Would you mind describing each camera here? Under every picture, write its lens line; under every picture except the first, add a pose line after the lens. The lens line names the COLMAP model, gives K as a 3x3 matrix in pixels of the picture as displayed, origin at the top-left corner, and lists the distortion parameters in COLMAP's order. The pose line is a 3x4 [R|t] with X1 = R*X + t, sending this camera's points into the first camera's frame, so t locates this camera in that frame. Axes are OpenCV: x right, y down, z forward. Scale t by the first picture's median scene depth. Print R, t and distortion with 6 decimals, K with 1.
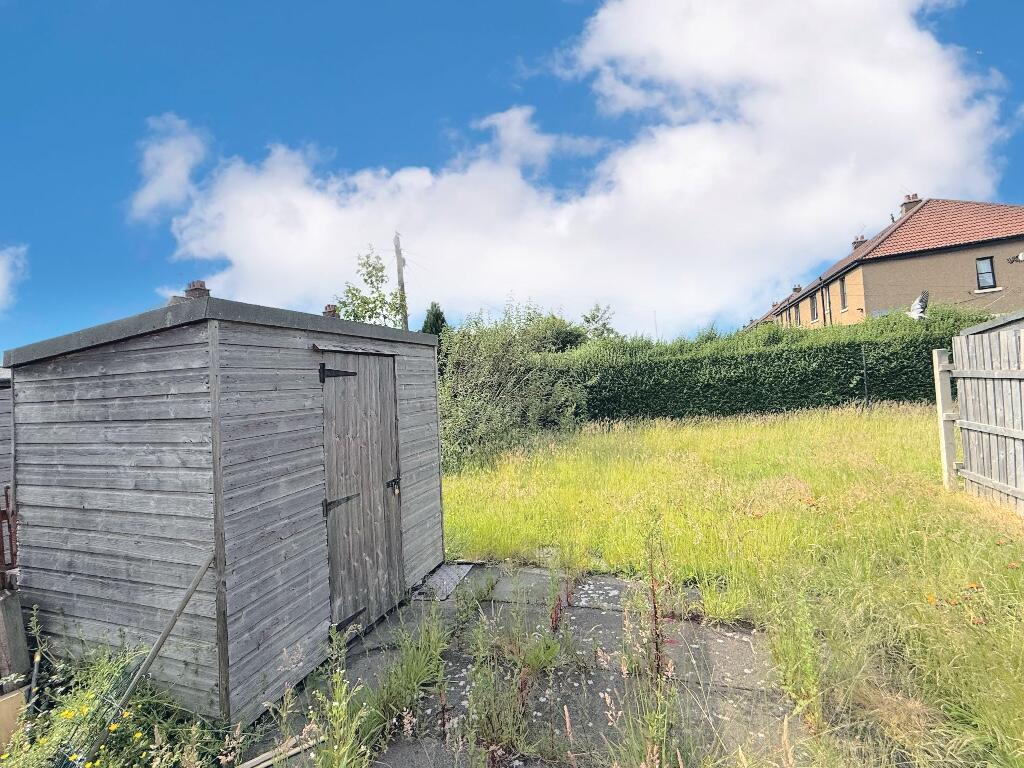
lens RADIAL K [[412.0, 0, 512.0], [0, 412.0, 384.0], [0, 0, 1]] dist [-0.000518, -0.000012]
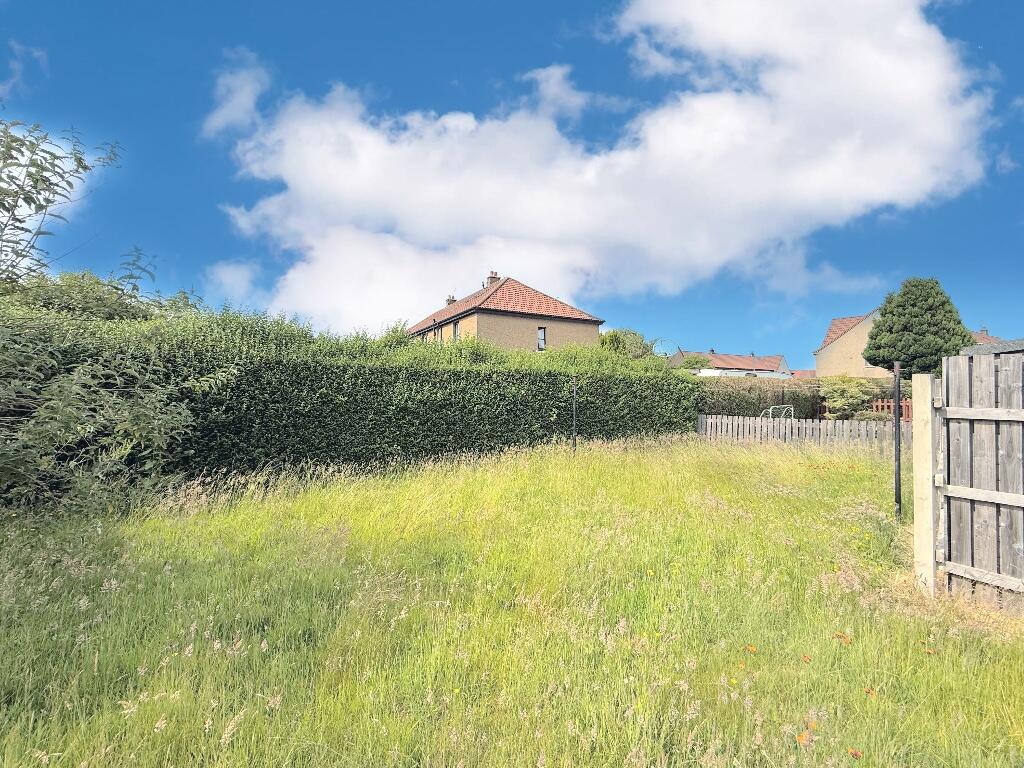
lens RADIAL K [[412.0, 0, 512.0], [0, 412.0, 384.0], [0, 0, 1]] dist [-0.000518, -0.000012]
pose [[0.614179, 0.104534, 0.782213, 0.056794], [-0.057945, 0.994486, -0.087404, 0.009420], [-0.787037, 0.008356, 0.616849, 0.431527]]
